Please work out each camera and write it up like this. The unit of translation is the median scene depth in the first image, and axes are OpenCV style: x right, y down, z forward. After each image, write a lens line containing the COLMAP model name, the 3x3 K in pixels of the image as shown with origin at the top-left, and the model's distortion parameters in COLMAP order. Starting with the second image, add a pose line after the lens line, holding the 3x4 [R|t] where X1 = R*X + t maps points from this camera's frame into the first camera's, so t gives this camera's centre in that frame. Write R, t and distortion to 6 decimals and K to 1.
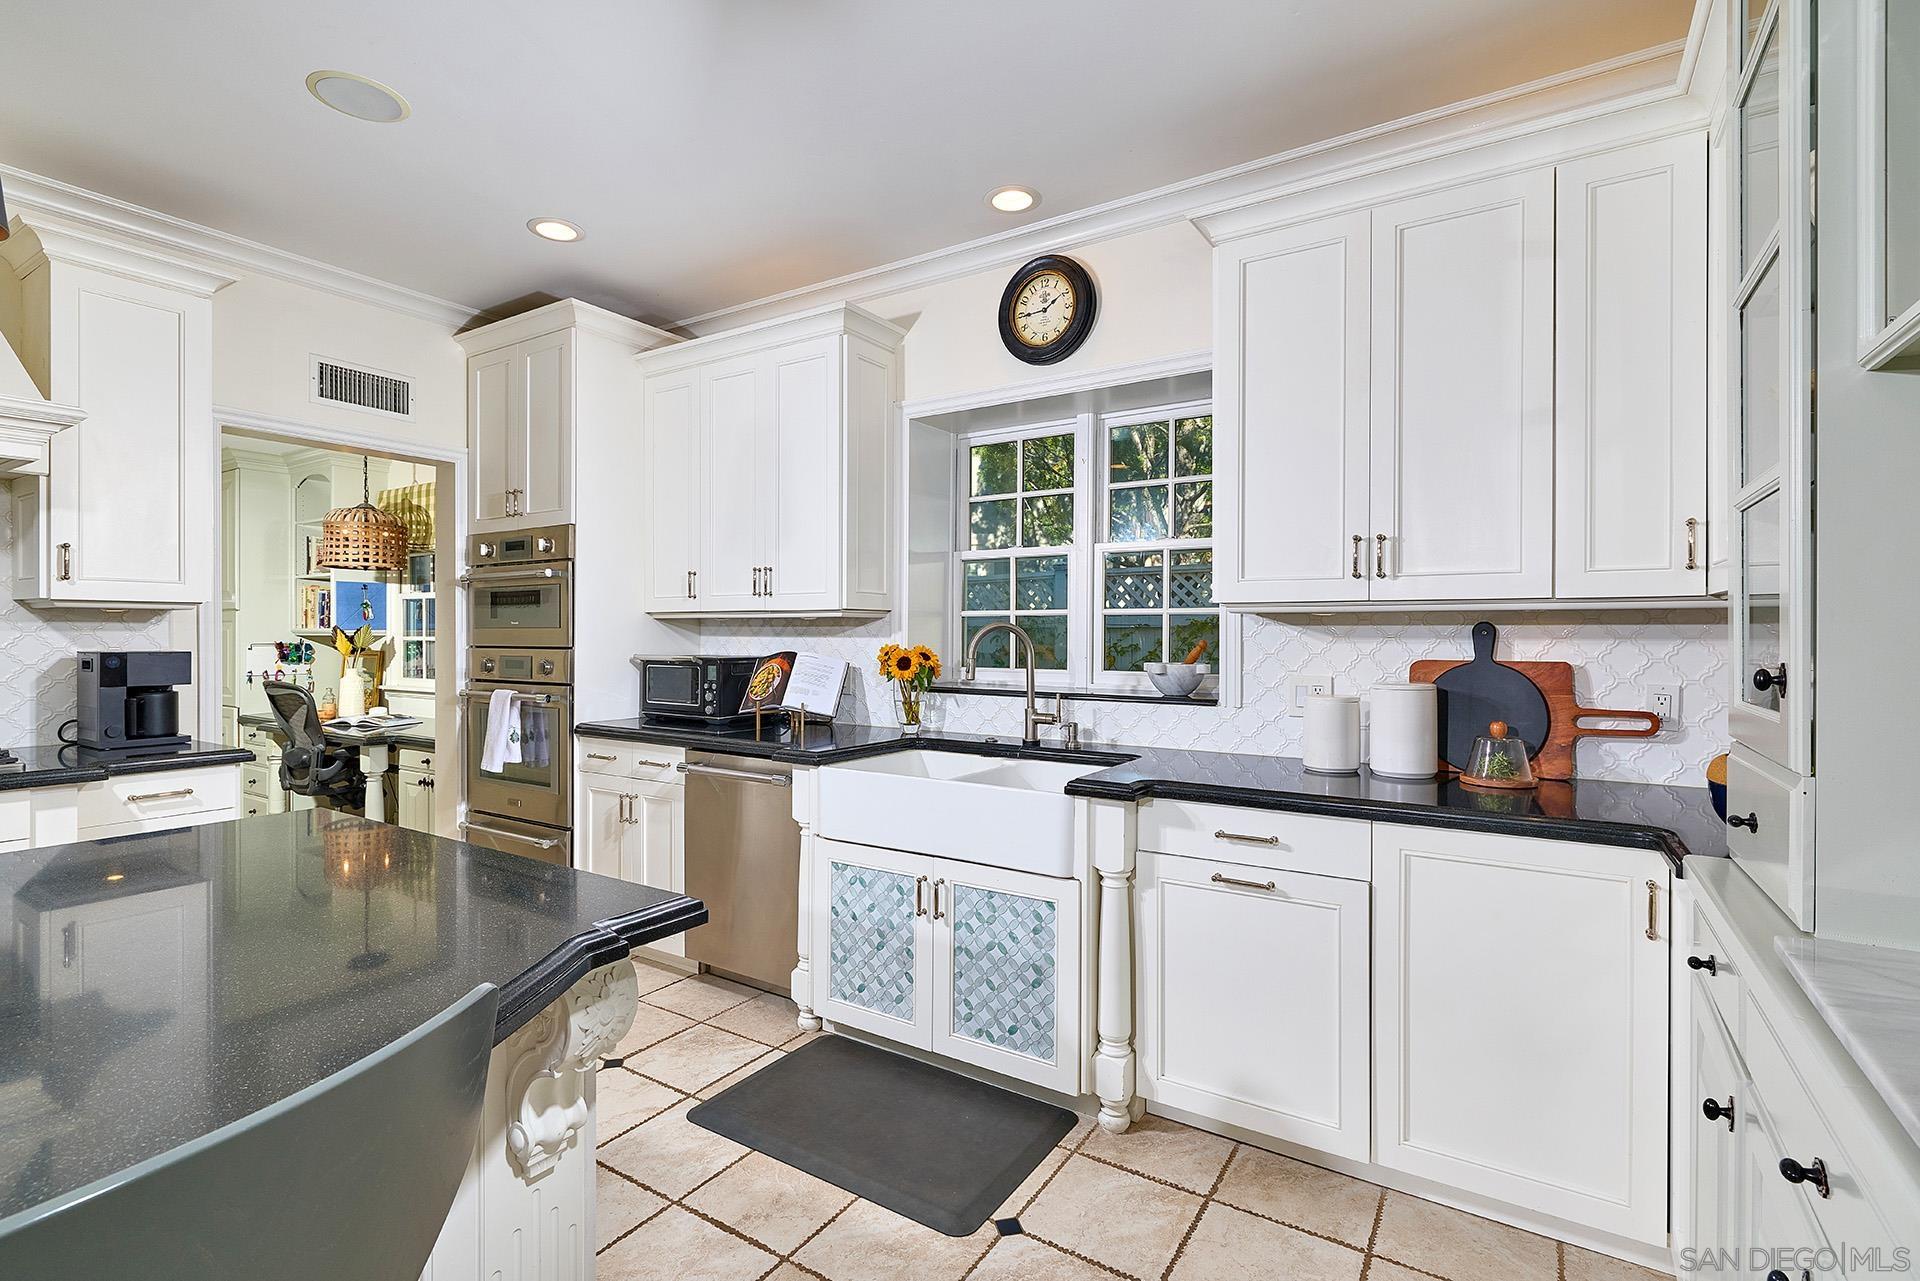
lens RADIAL K [[894.4, 0, 951.4], [0, 894.4, 638.1], [0, 0, 1]] dist [-0.001619, -0.000601]
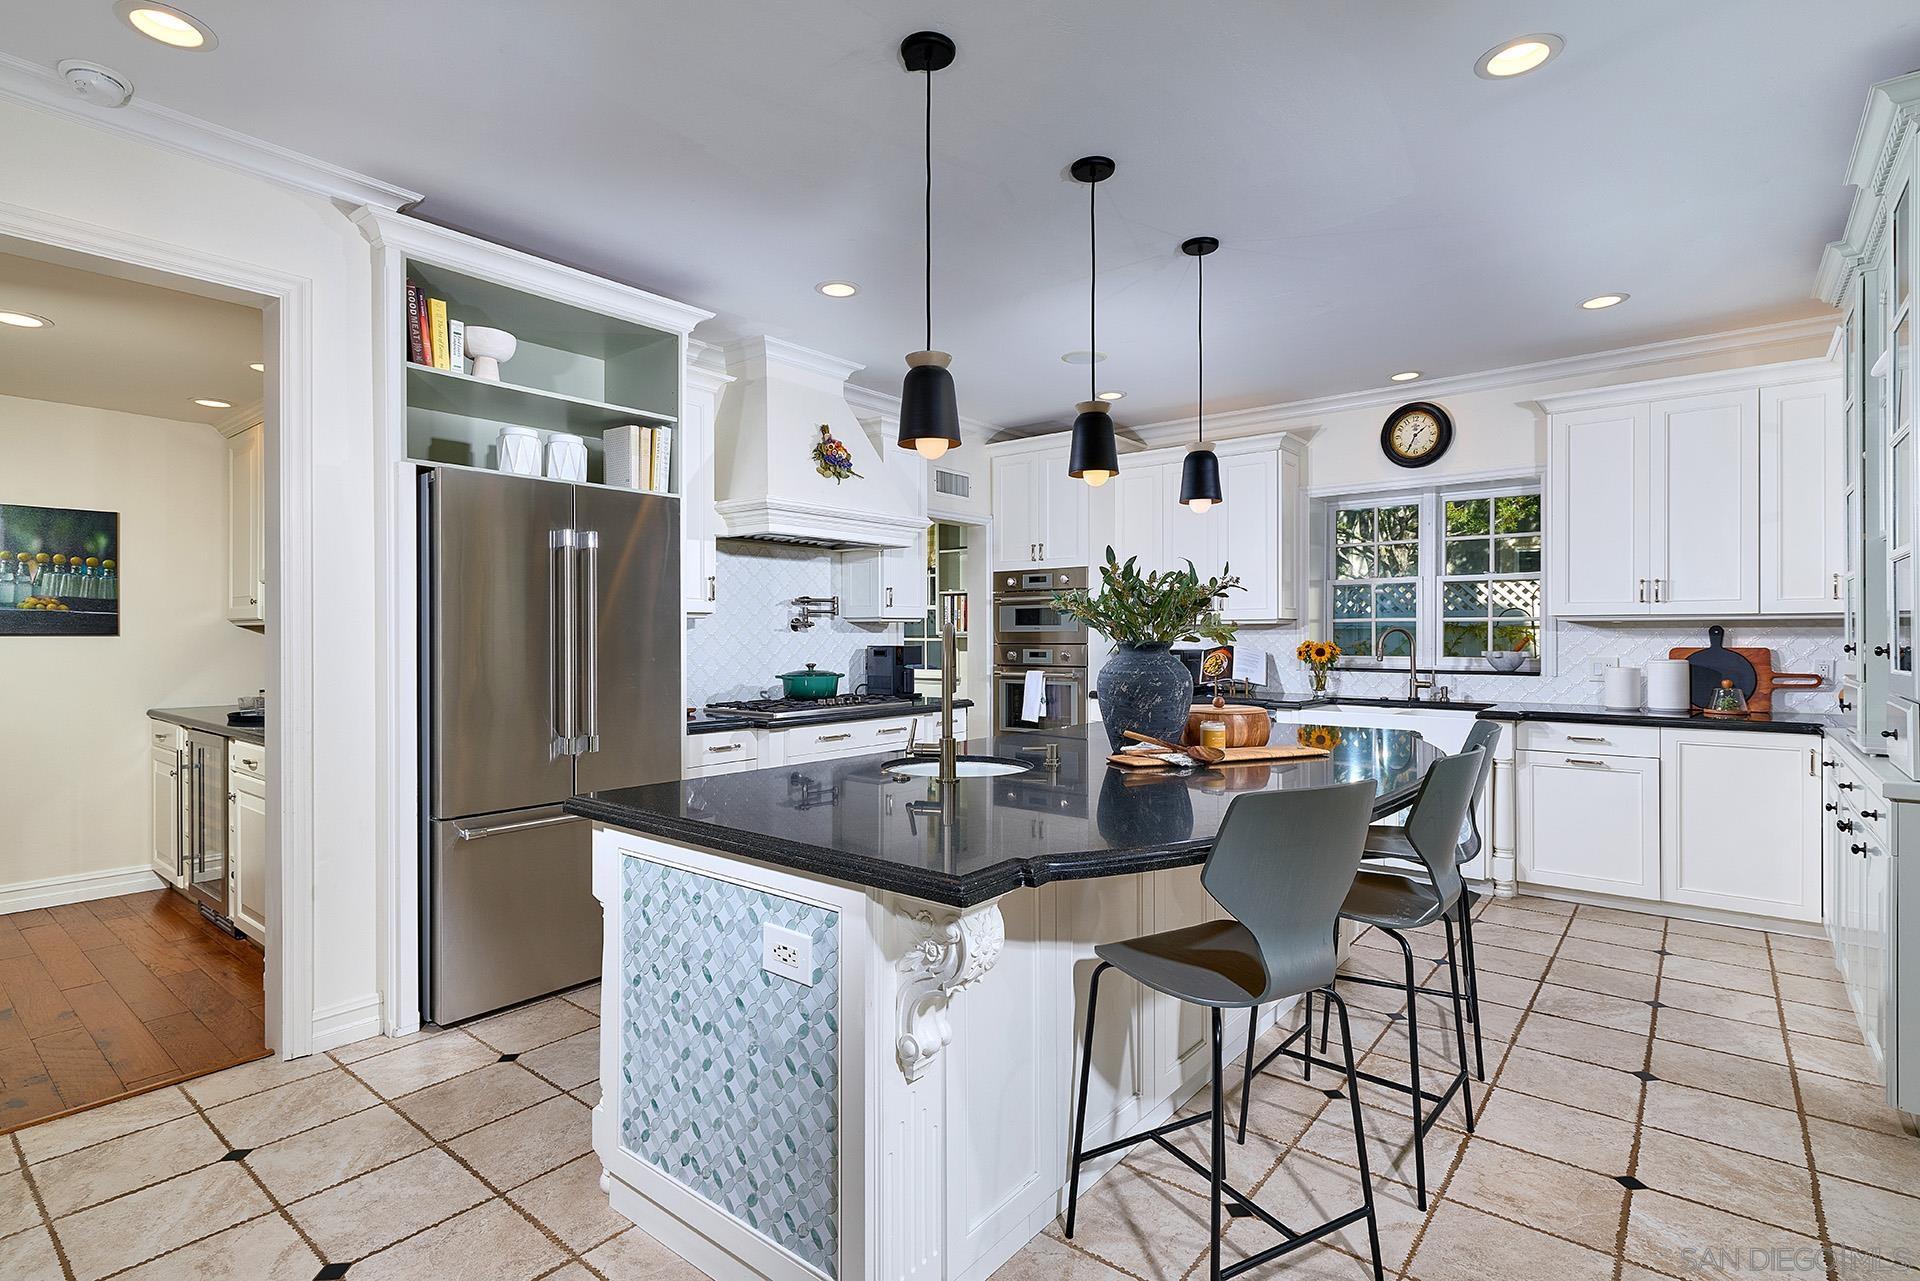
lens RADIAL K [[933.6, 0, 954.9], [0, 933.6, 640.9], [0, 0, 1]] dist [0.004320, -0.000813]
pose [[0.994476, -0.004112, -0.104881, -0.550010], [0.004314, 0.999989, 0.001704, 0.001654], [0.104872, -0.002147, 0.994483, -0.778270]]
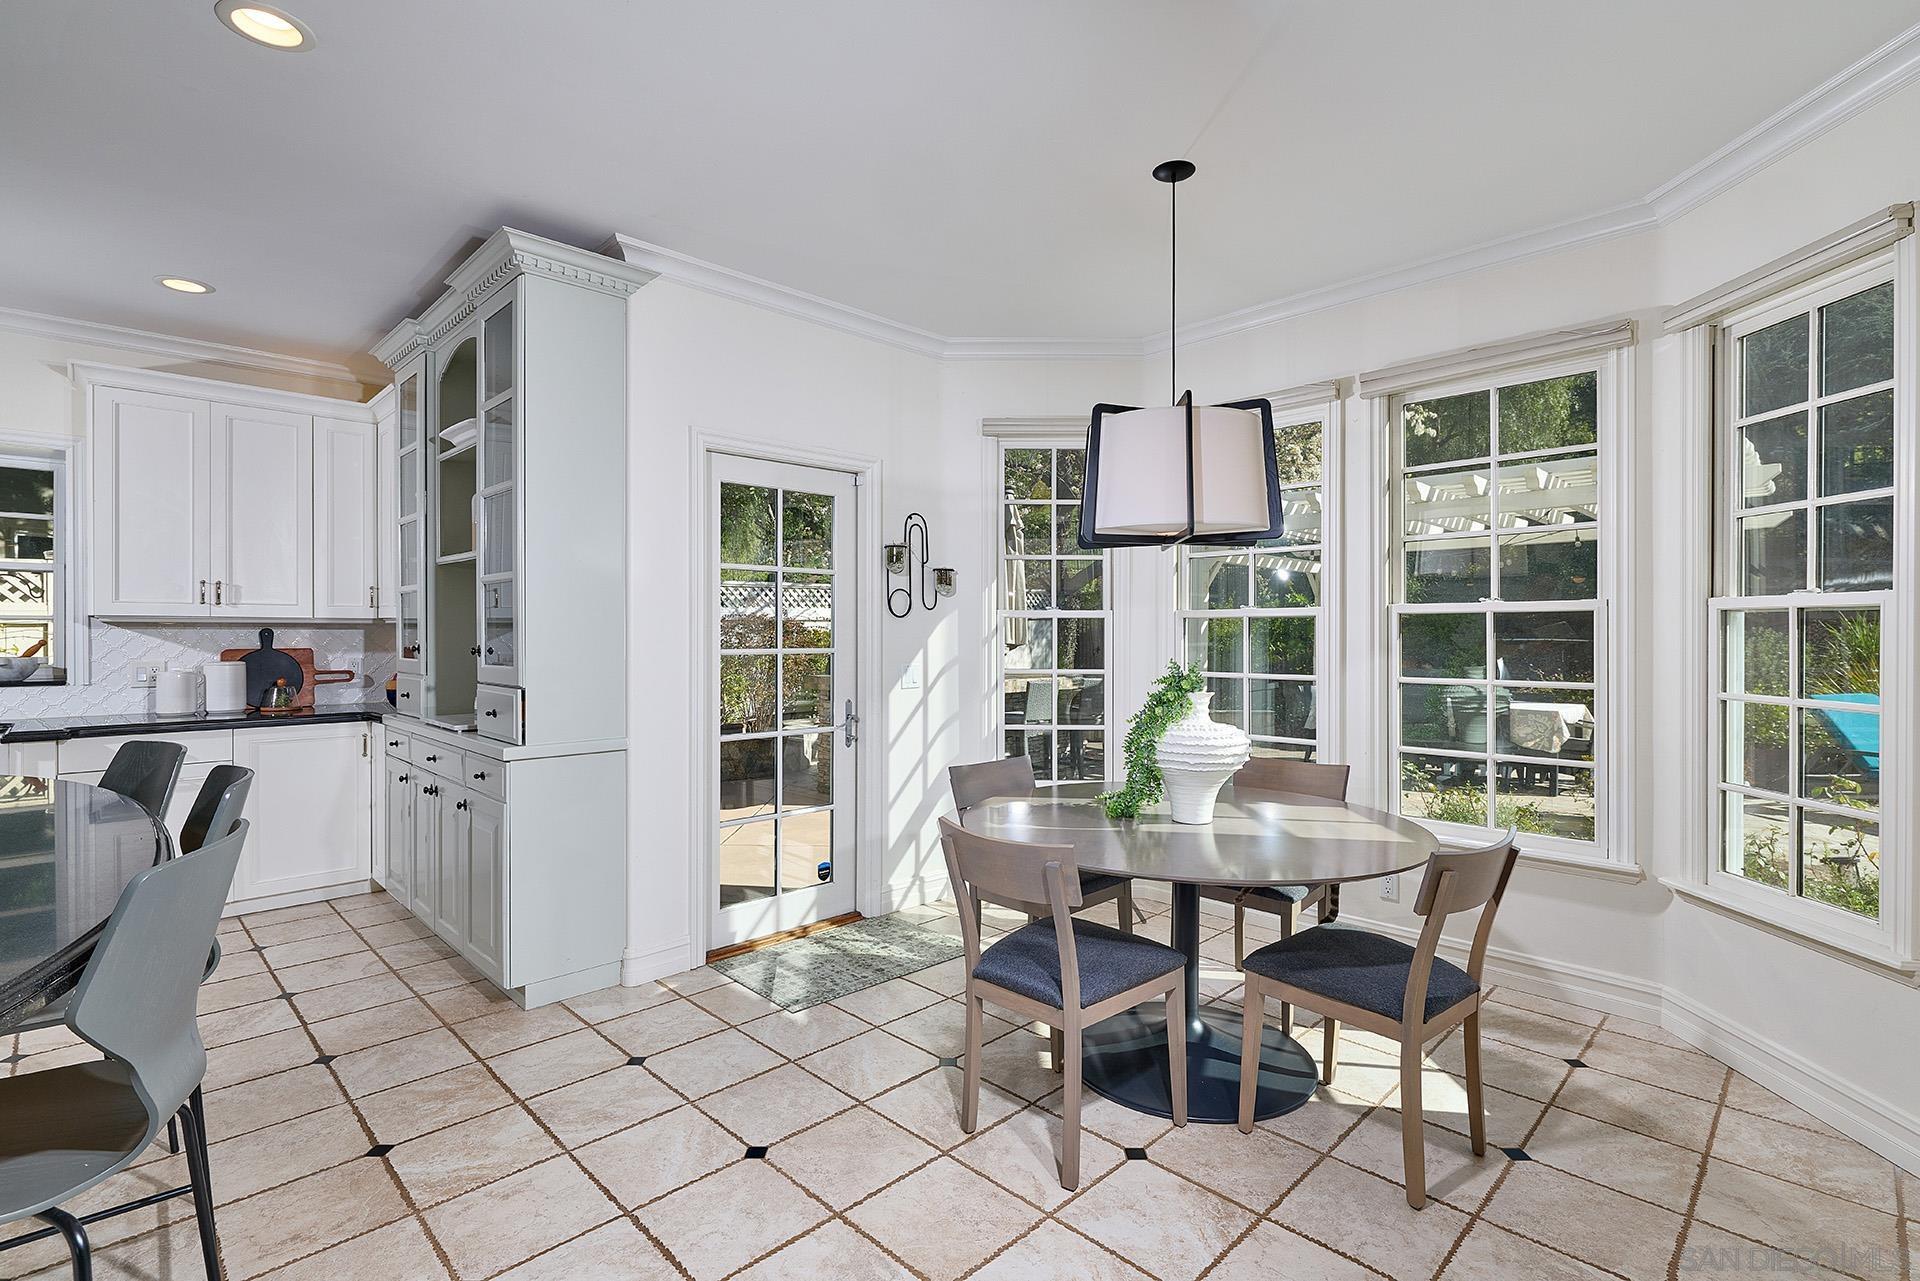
lens RADIAL K [[894.4, 0, 970.7], [0, 894.4, 629.9], [0, 0, 1]] dist [-0.001619, -0.000601]
pose [[0.202803, -0.001887, 0.979218, -0.727618], [0.003267, 0.999994, 0.001250, -0.008502], [-0.979214, 0.002945, 0.202808, -0.644703]]
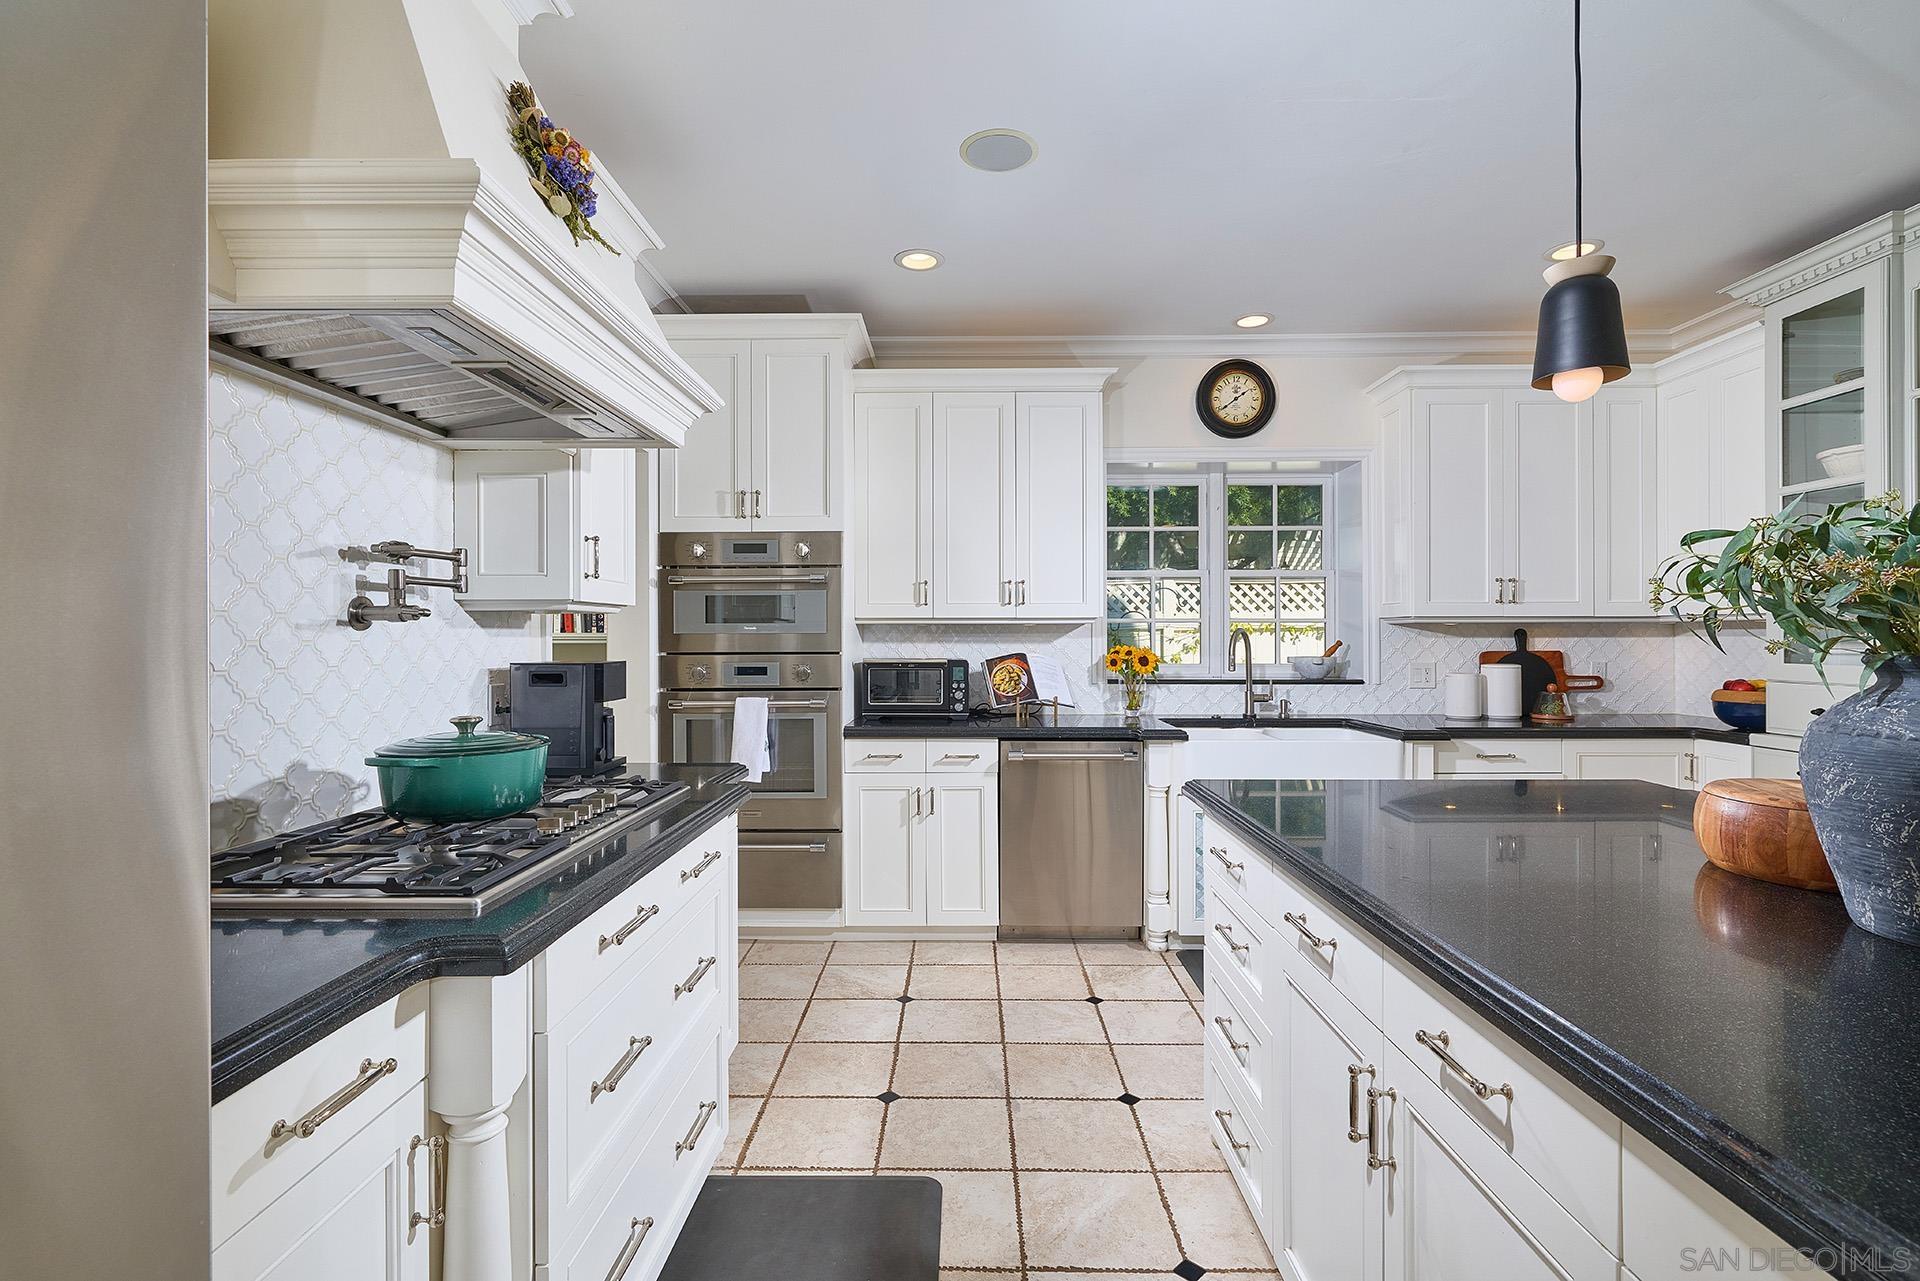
lens RADIAL K [[894.4, 0, 972.4], [0, 894.4, 636.5], [0, 0, 1]] dist [-0.001619, -0.000601]
pose [[0.846049, -0.004618, 0.533085, -0.955172], [0.006866, 0.999974, -0.002235, -0.005011], [-0.533061, 0.005551, 0.846059, 0.065062]]
